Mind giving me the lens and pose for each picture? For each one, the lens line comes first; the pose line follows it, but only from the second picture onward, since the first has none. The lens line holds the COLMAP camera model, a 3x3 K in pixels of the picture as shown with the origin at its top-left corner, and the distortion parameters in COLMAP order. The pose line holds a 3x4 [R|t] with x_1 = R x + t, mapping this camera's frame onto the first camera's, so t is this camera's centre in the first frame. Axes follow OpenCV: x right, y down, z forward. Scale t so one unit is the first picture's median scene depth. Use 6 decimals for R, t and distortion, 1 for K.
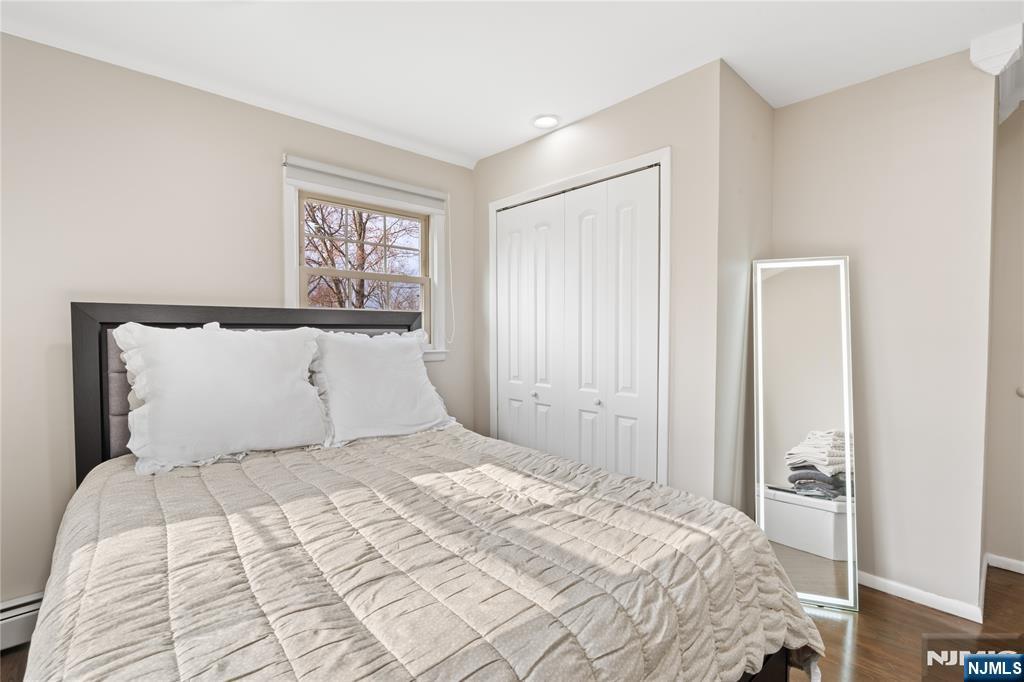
lens RADIAL K [[457.5, 0, 512.0], [0, 457.5, 341.0], [0, 0, 1]] dist [-0.000070, -0.000037]
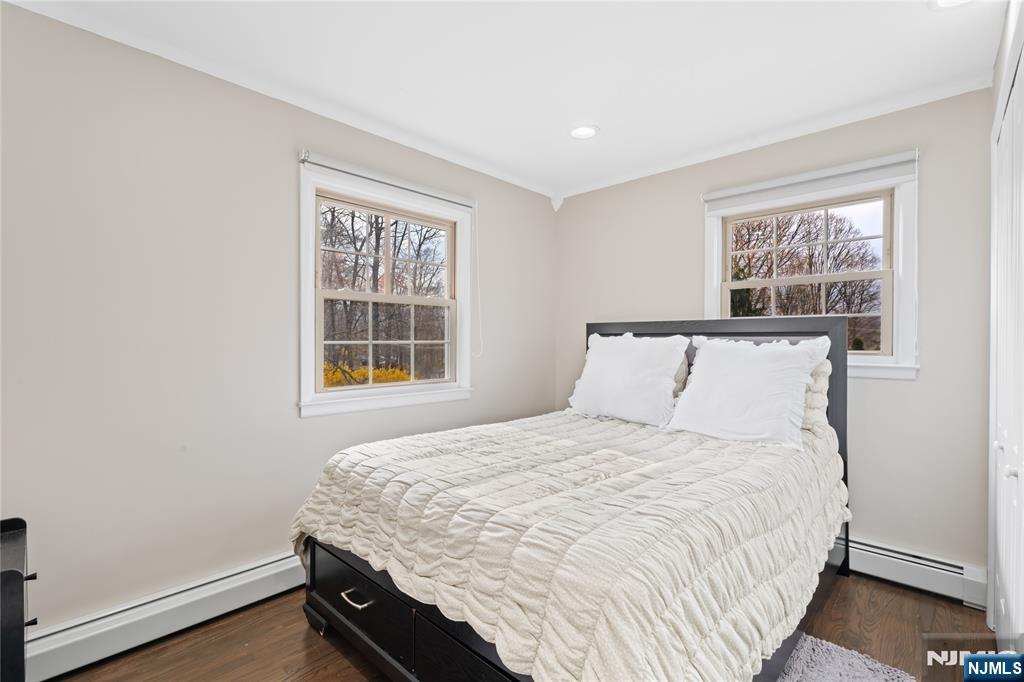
lens RADIAL K [[463.6, 0, 512.0], [0, 463.6, 341.0], [0, 0, 1]] dist [0.001116, 0.000083]
pose [[0.074830, -0.001922, -0.997194, 0.789443], [-0.031997, 0.999479, -0.004328, 0.005682], [0.996683, 0.032232, 0.074730, 0.464889]]
